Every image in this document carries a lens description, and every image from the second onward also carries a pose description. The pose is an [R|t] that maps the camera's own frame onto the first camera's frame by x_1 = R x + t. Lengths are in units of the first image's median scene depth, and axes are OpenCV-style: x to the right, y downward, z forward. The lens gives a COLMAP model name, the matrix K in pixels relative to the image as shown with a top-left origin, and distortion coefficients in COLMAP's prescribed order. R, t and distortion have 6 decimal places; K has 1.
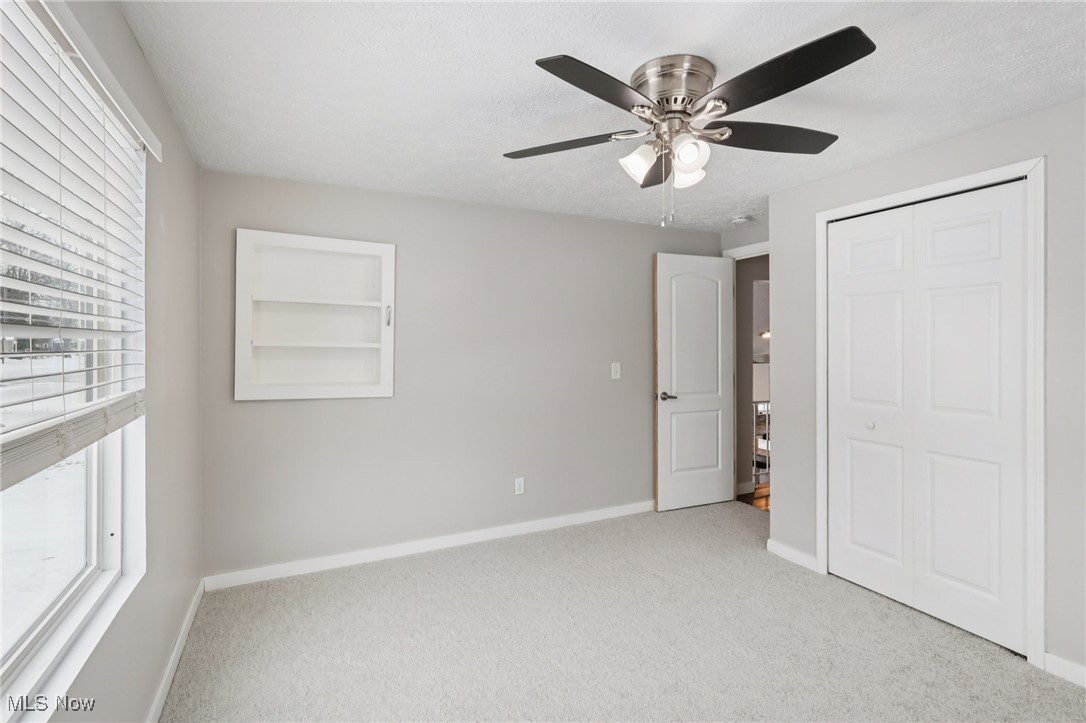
lens RADIAL K [[510.3, 0, 544.8], [0, 510.3, 348.8], [0, 0, 1]] dist [0.000055, 0.000312]
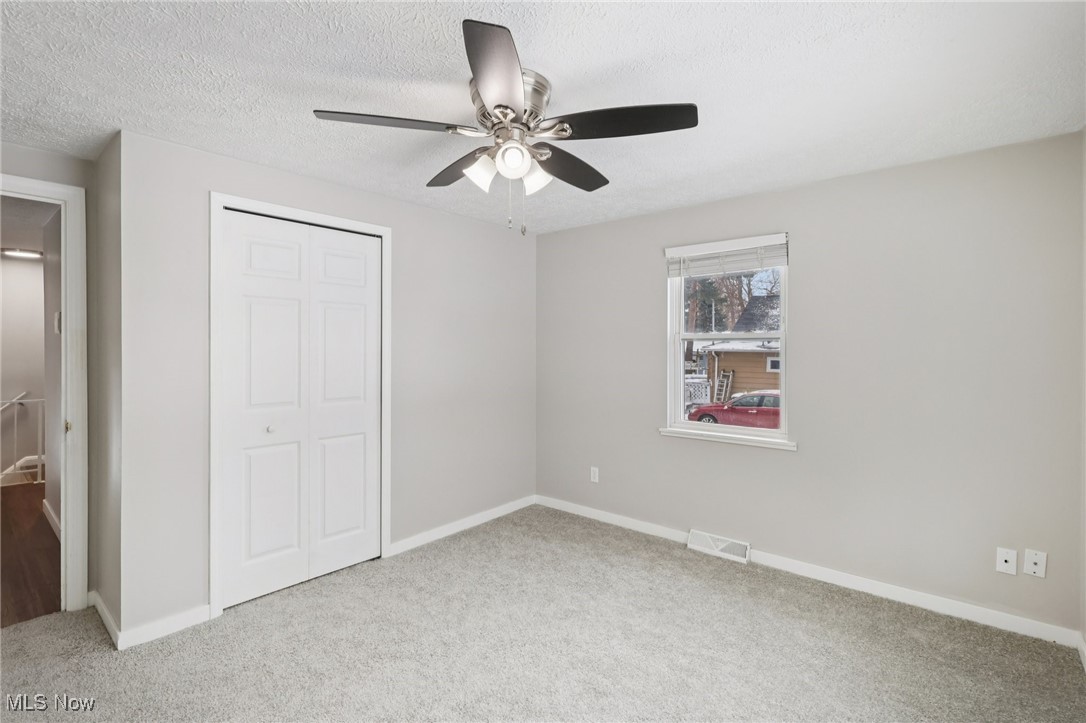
lens RADIAL K [[510.3, 0, 544.8], [0, 510.3, 348.8], [0, 0, 1]] dist [0.000055, 0.000312]
pose [[-0.387688, -0.004549, 0.921779, -0.533102], [0.000145, 0.999988, 0.004996, -0.012431], [-0.921791, 0.002070, -0.387683, 0.966623]]
